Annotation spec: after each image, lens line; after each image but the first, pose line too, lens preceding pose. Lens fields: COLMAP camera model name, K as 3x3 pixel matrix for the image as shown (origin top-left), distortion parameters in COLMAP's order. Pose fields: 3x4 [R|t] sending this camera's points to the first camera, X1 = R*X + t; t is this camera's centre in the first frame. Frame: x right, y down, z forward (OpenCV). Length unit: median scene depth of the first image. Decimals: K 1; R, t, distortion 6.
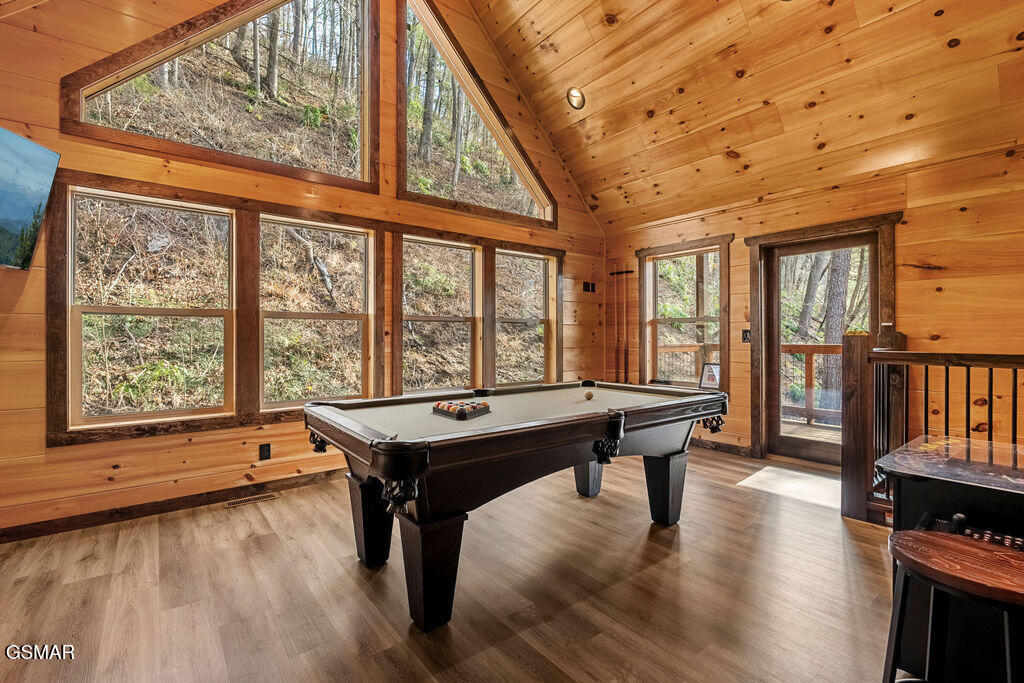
lens RADIAL K [[454.8, 0, 512.6], [0, 454.8, 338.9], [0, 0, 1]] dist [-0.000242, -0.000370]
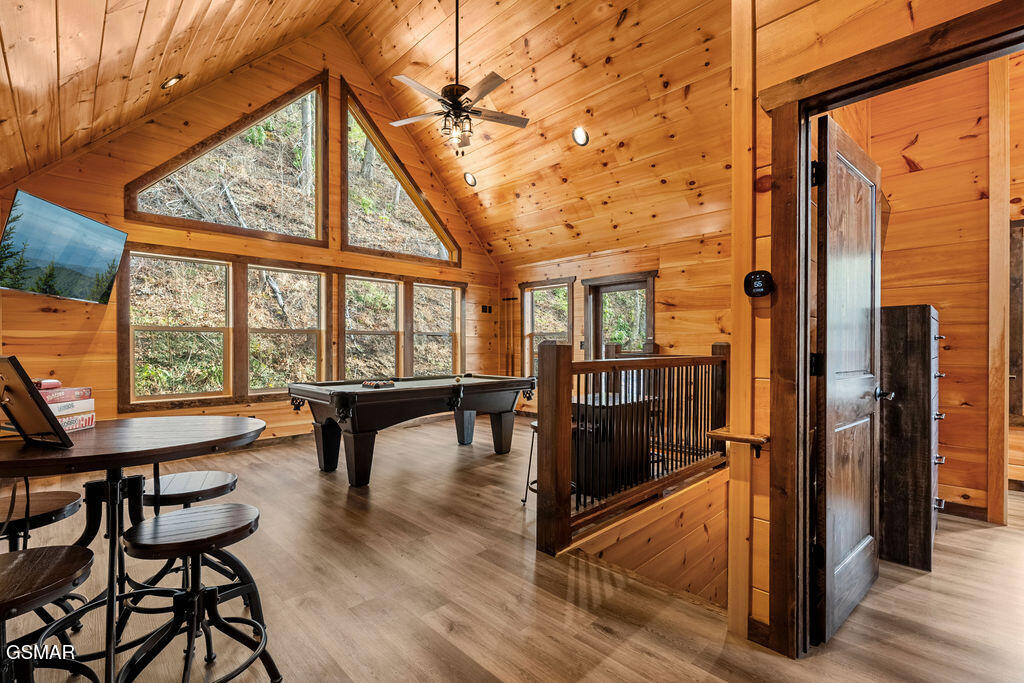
lens RADIAL K [[454.8, 0, 511.7], [0, 454.8, 350.2], [0, 0, 1]] dist [-0.000242, -0.000370]
pose [[0.993792, -0.000310, 0.111254, 0.123207], [-0.000303, 0.999985, 0.005488, 0.002355], [-0.111254, -0.005488, 0.993777, -0.497084]]
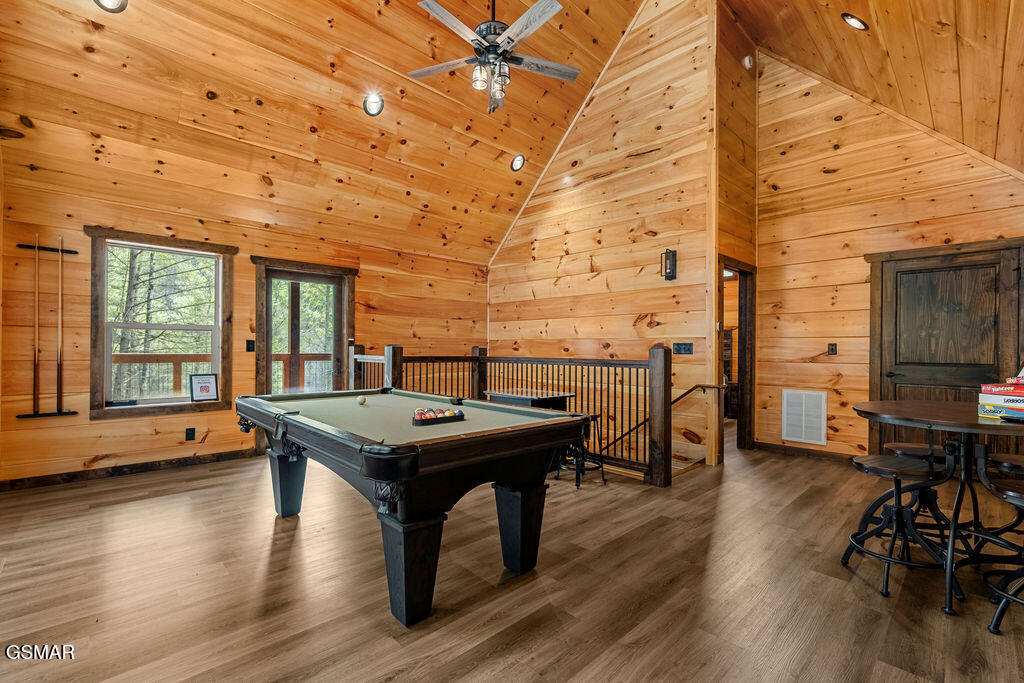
lens RADIAL K [[454.8, 0, 508.6], [0, 454.8, 350.5], [0, 0, 1]] dist [-0.000242, -0.000370]
pose [[-0.094009, -0.002939, 0.995567, -0.665957], [-0.002858, 0.999992, 0.002682, -0.000600], [-0.995567, -0.002593, -0.094017, 0.526736]]
